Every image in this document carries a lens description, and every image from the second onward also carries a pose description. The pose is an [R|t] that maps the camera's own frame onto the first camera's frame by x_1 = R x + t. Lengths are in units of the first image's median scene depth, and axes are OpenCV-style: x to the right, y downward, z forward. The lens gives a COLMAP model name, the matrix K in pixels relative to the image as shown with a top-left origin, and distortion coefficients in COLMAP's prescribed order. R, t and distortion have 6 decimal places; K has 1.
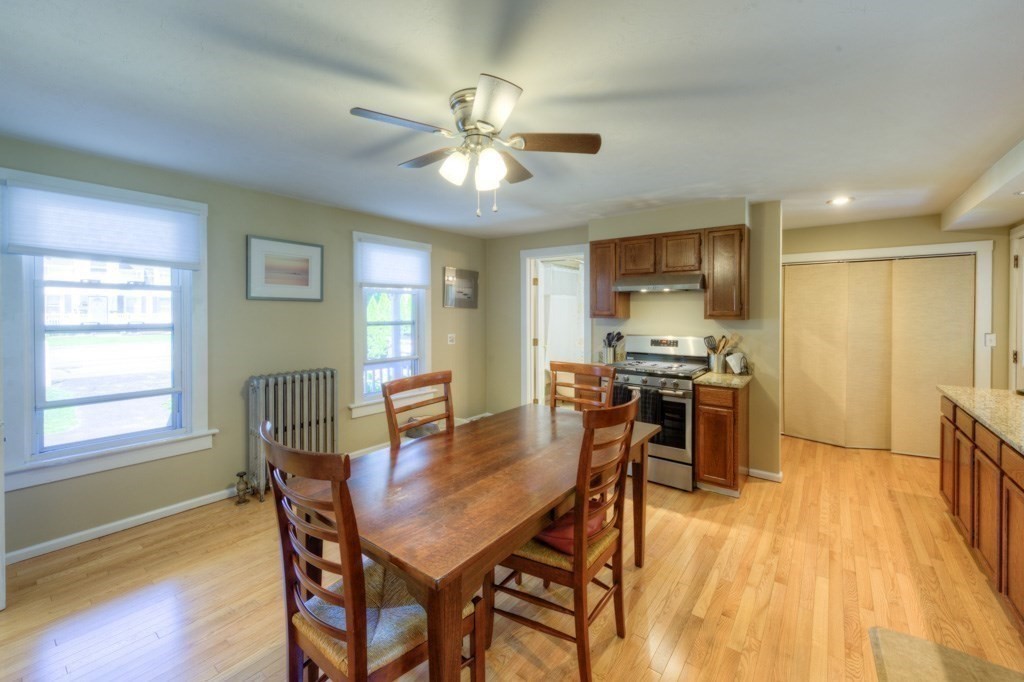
lens RADIAL K [[420.0, 0, 512.4], [0, 420.0, 312.8], [0, 0, 1]] dist [-0.000358, -0.000175]
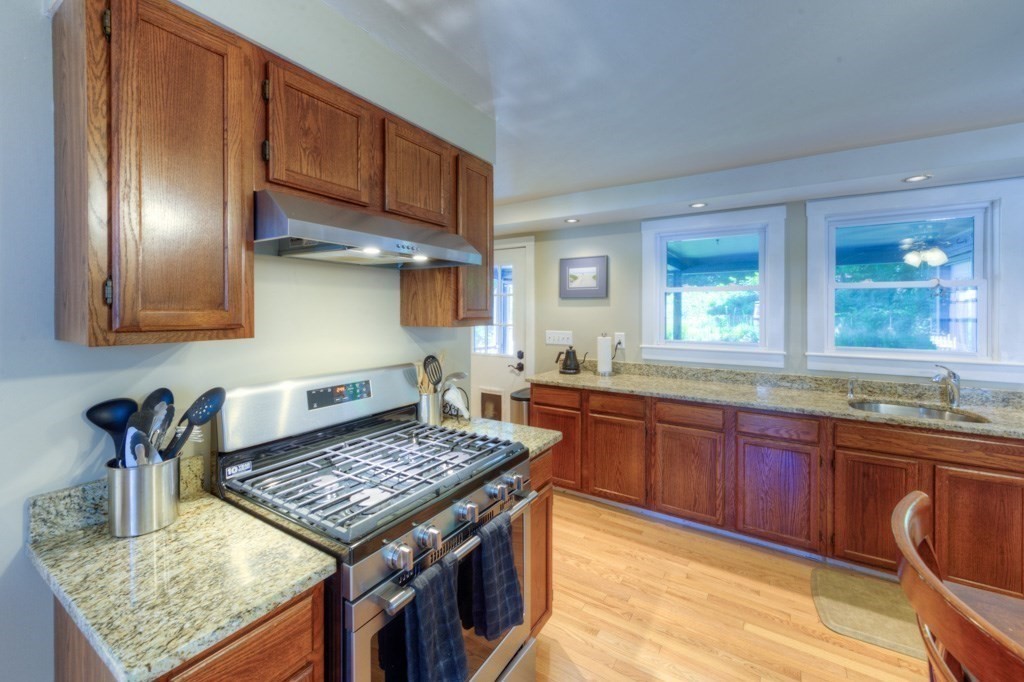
lens RADIAL K [[400.9, 0, 507.8], [0, 400.9, 309.8], [0, 0, 1]] dist [0.000930, -0.000566]
pose [[-0.078137, -0.001827, 0.996941, -0.018208], [0.001092, 0.999998, 0.001918, -0.006215], [-0.996942, 0.001239, -0.078135, 0.907901]]
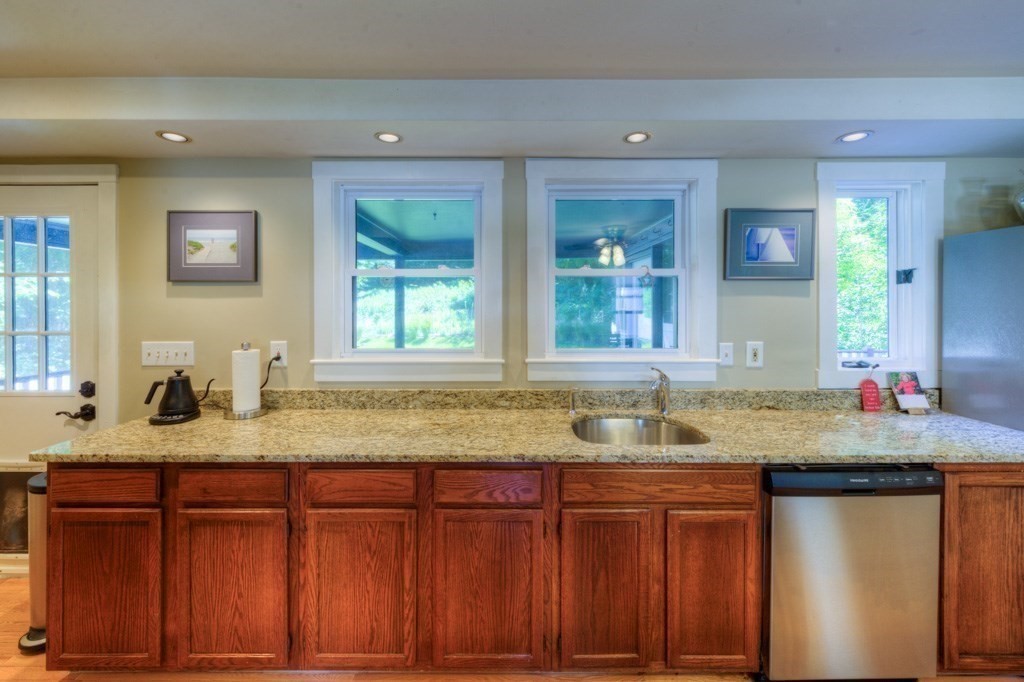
lens RADIAL K [[408.8, 0, 496.7], [0, 408.8, 307.6], [0, 0, 1]] dist [0.001600, -0.000065]
pose [[-0.602210, -0.005741, 0.798317, 0.233785], [0.002988, 0.999951, 0.009445, -0.002437], [-0.798332, 0.008073, -0.602163, 0.688374]]
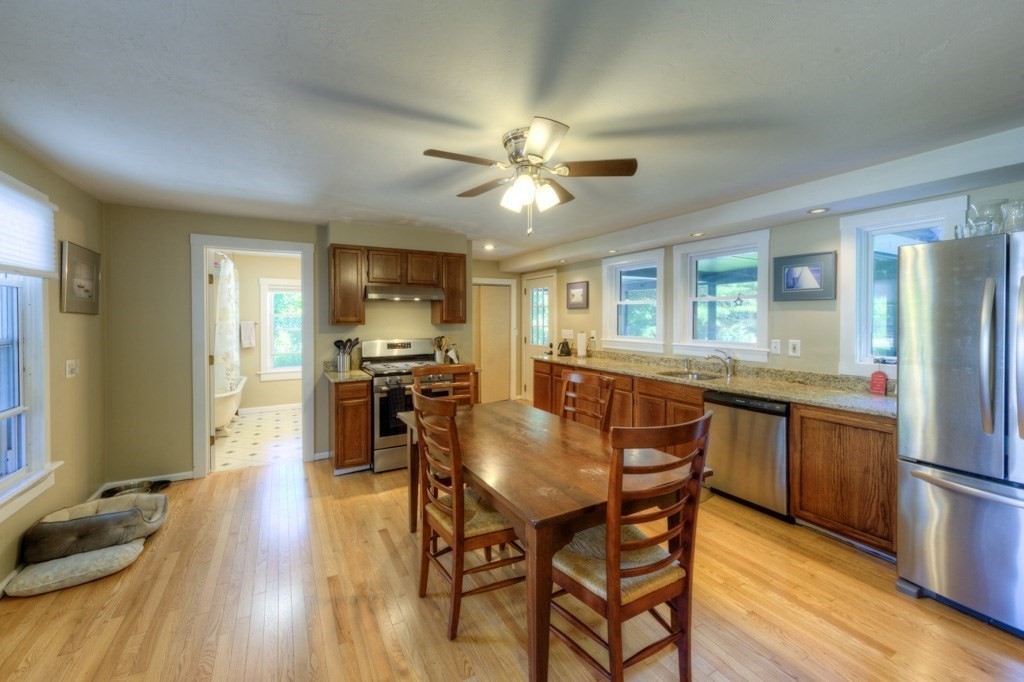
lens RADIAL K [[410.8, 0, 515.0], [0, 410.8, 320.5], [0, 0, 1]] dist [0.000014, -0.000163]
pose [[0.392814, -0.010808, 0.919555, -0.552942], [0.007618, 0.999935, 0.008498, -0.003373], [-0.919587, 0.003667, 0.392870, 0.287186]]
